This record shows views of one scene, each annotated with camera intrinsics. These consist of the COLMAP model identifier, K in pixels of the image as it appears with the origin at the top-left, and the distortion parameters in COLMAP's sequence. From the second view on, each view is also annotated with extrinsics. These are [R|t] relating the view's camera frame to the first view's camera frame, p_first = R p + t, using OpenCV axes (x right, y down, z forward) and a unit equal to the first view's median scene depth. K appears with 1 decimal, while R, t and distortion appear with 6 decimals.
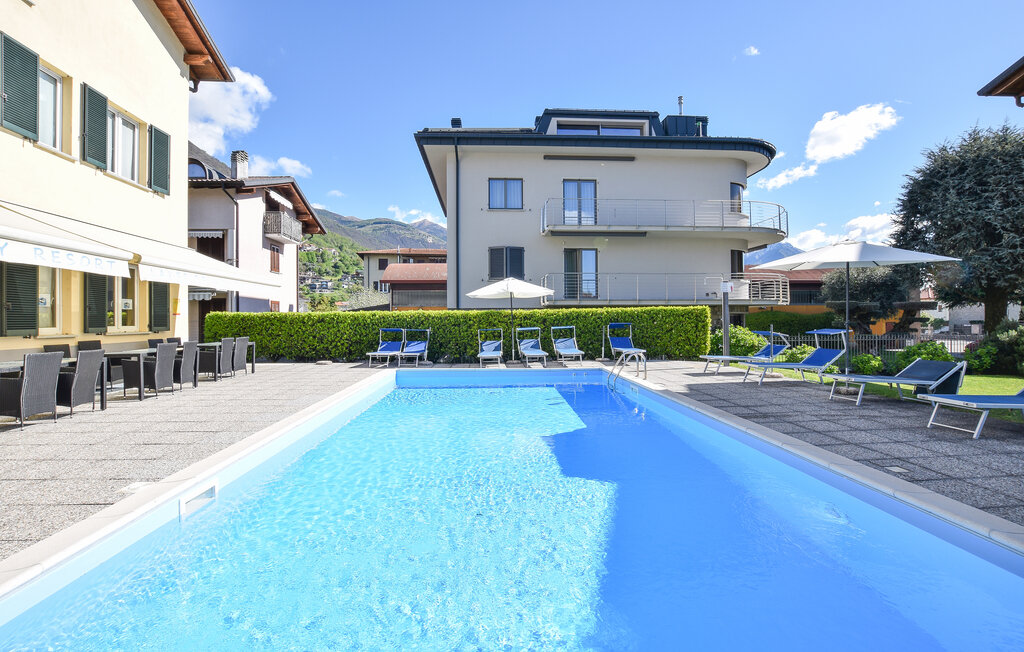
lens RADIAL K [[457.0, 0, 503.1], [0, 457.0, 318.8], [0, 0, 1]] dist [-0.028308, 0.004880]
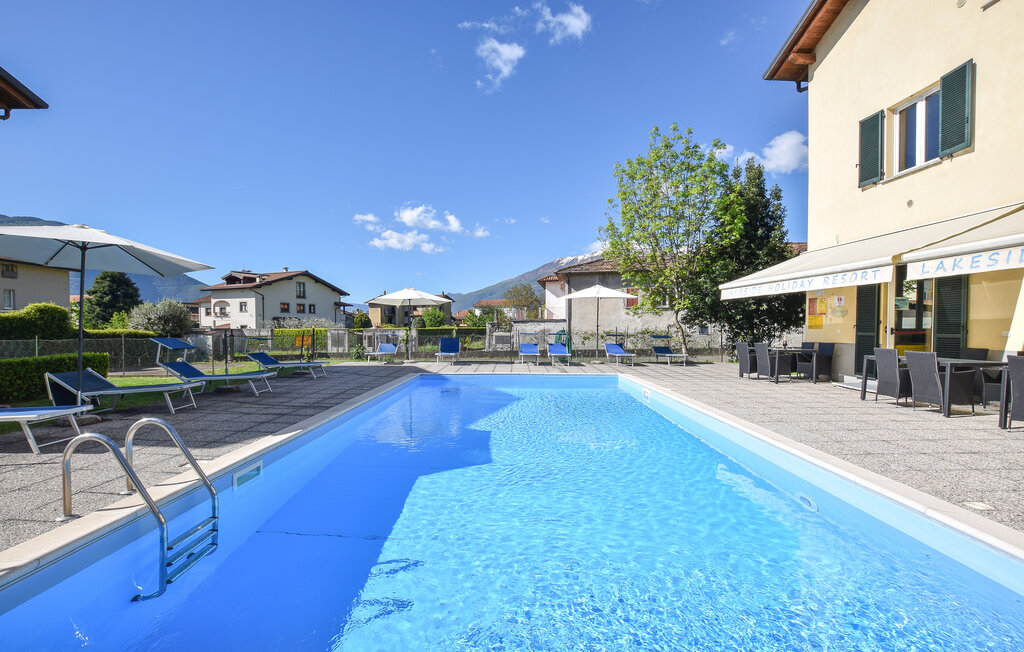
lens RADIAL K [[457.0, 0, 509.1], [0, 457.0, 331.3], [0, 0, 1]] dist [-0.028308, 0.004880]
pose [[-0.998065, 0.003645, 0.062078, -0.015162], [0.004010, 0.999975, 0.005765, 0.002752], [-0.062055, 0.006003, -0.998055, 0.622210]]
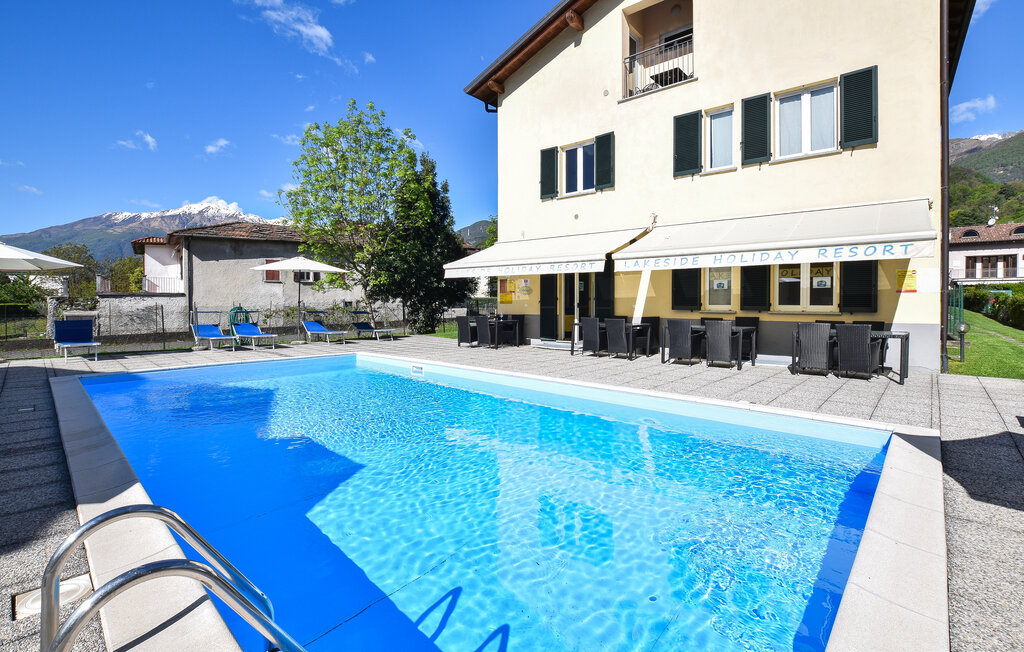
lens RADIAL K [[457.0, 0, 513.1], [0, 457.0, 297.1], [0, 0, 1]] dist [-0.028308, 0.004880]
pose [[-0.715992, 0.001145, -0.698107, 0.133183], [0.009009, 0.999931, -0.007600, -0.000352], [0.698050, -0.011731, -0.715953, 0.558004]]
